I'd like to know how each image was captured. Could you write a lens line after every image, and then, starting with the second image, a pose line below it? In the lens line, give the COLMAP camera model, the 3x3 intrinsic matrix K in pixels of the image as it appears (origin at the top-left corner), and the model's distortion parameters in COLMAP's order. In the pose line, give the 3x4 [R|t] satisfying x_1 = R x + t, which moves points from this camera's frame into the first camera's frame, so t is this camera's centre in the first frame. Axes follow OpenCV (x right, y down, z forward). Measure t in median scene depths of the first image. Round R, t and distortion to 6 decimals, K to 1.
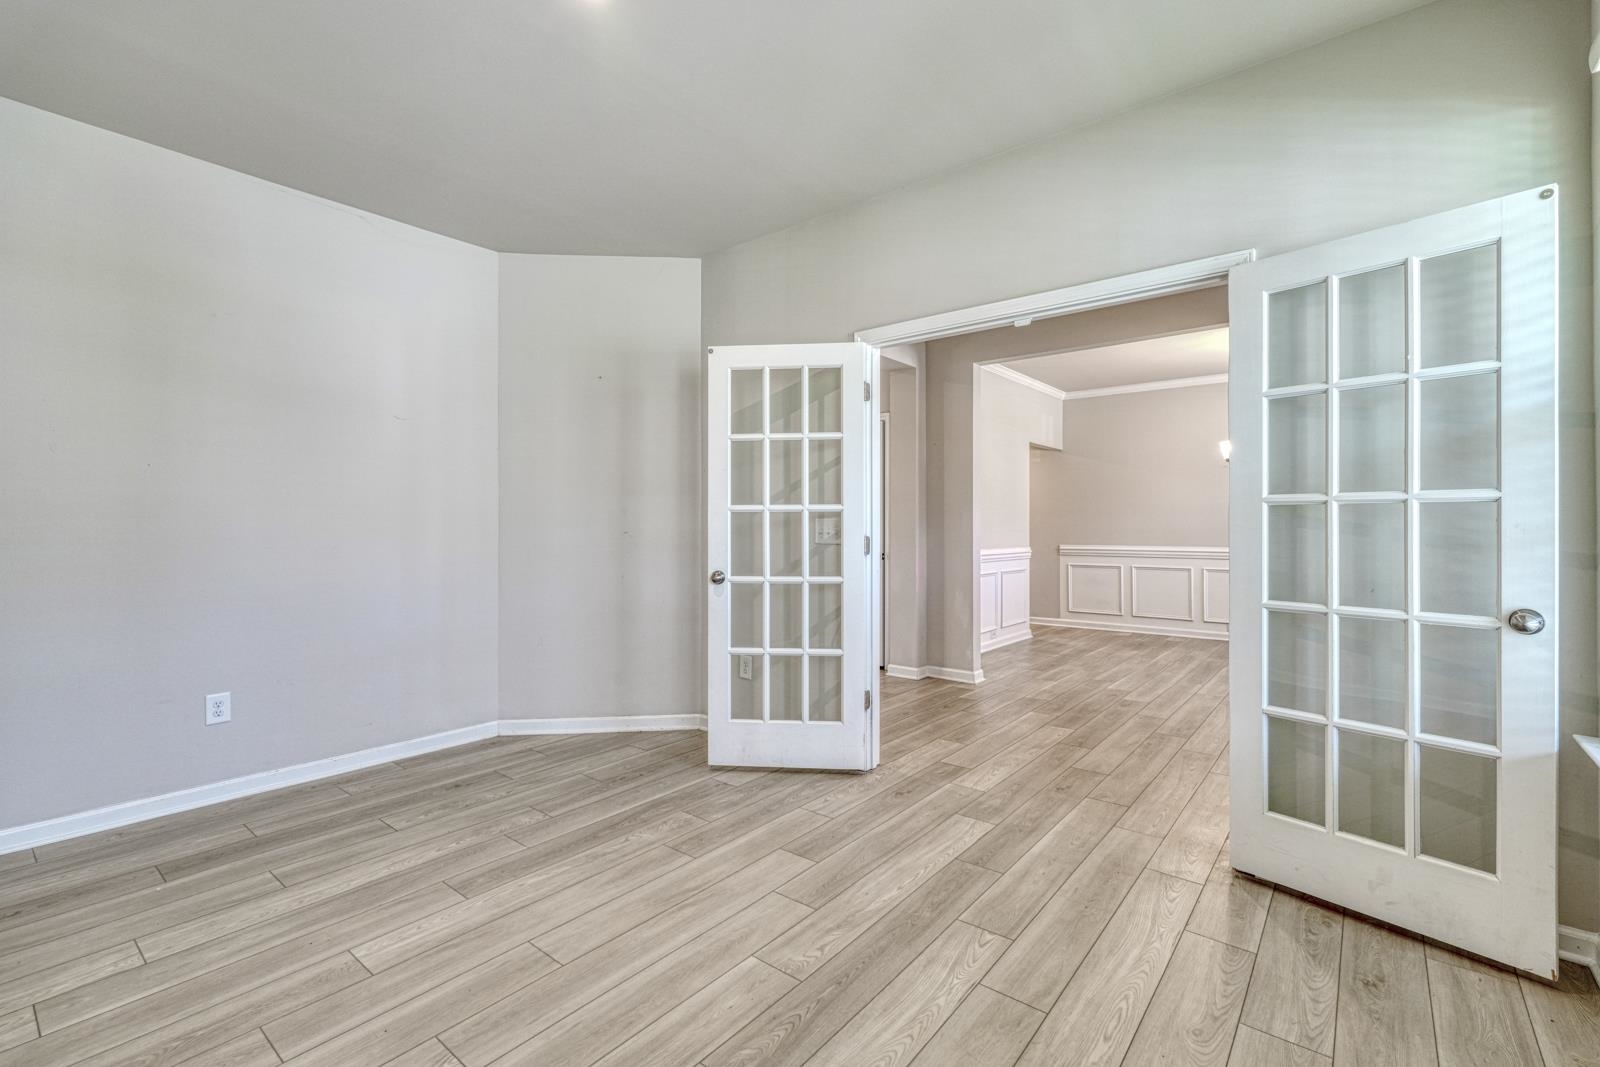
lens RADIAL K [[701.3, 0, 799.0], [0, 701.3, 532.1], [0, 0, 1]] dist [0.003954, -0.000025]
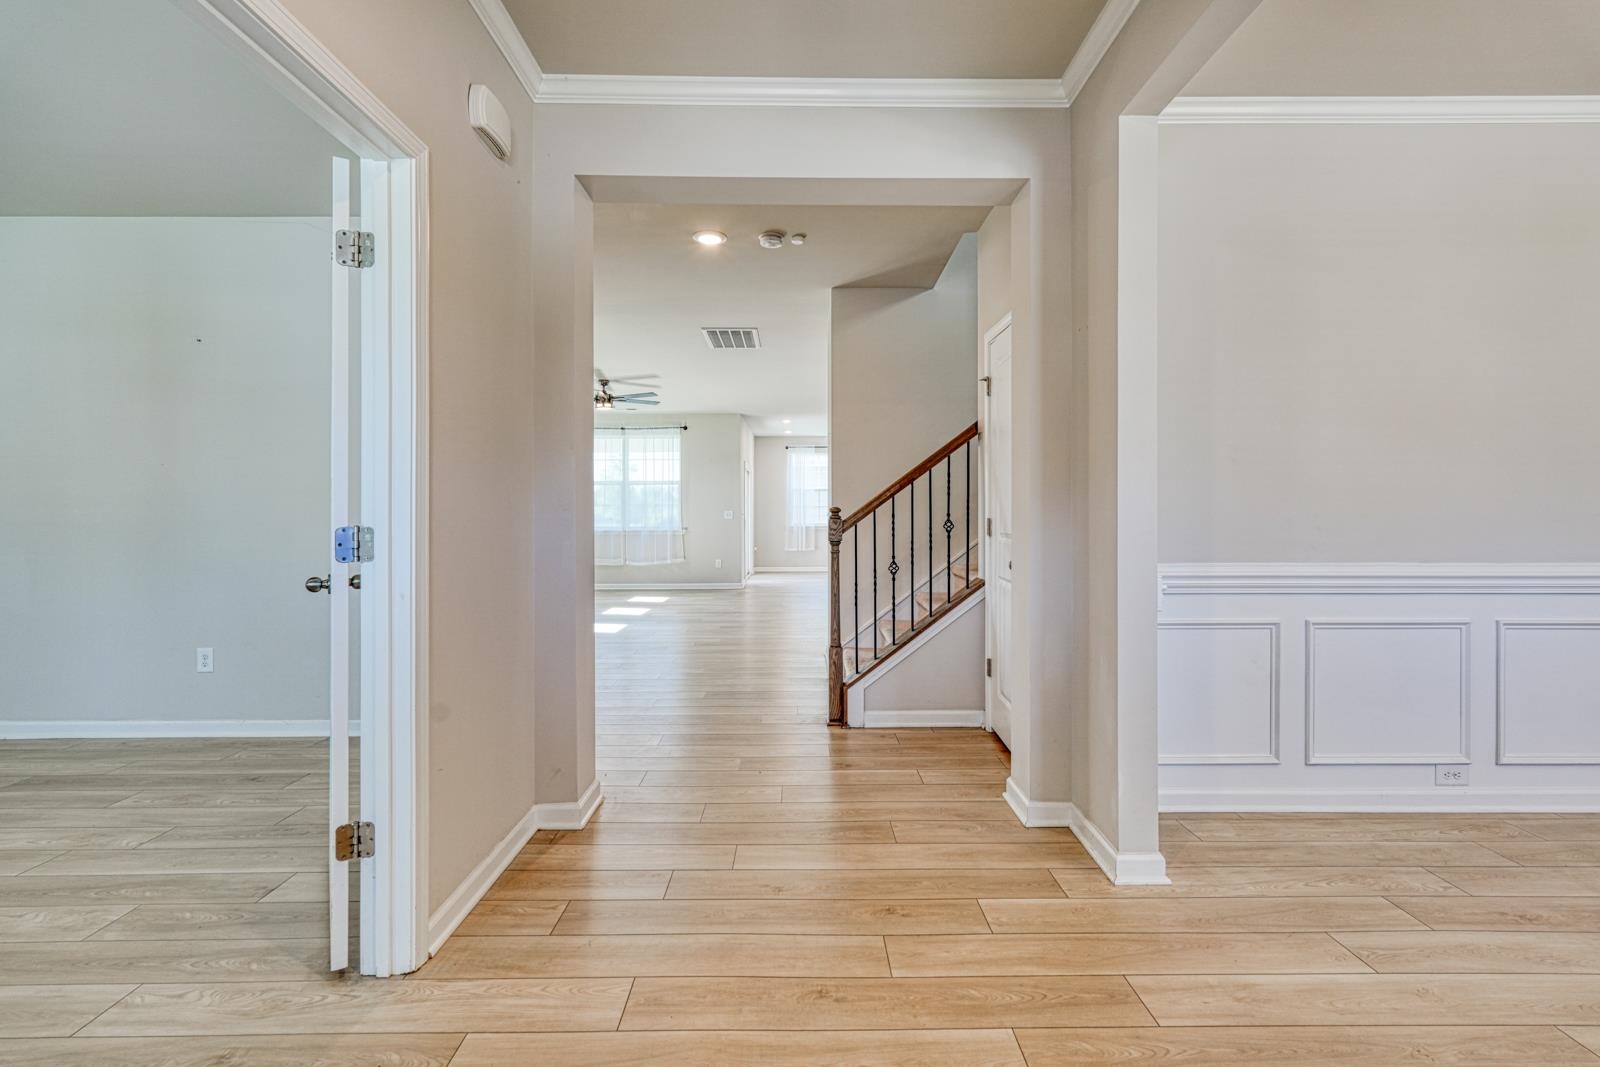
lens RADIAL K [[701.3, 0, 806.2], [0, 701.3, 522.0], [0, 0, 1]] dist [0.003954, -0.000025]
pose [[0.646264, 0.000988, -0.763113, 0.774466], [-0.008845, 0.999942, -0.006196, 0.010848], [0.763062, 0.010754, 0.646236, 1.010522]]
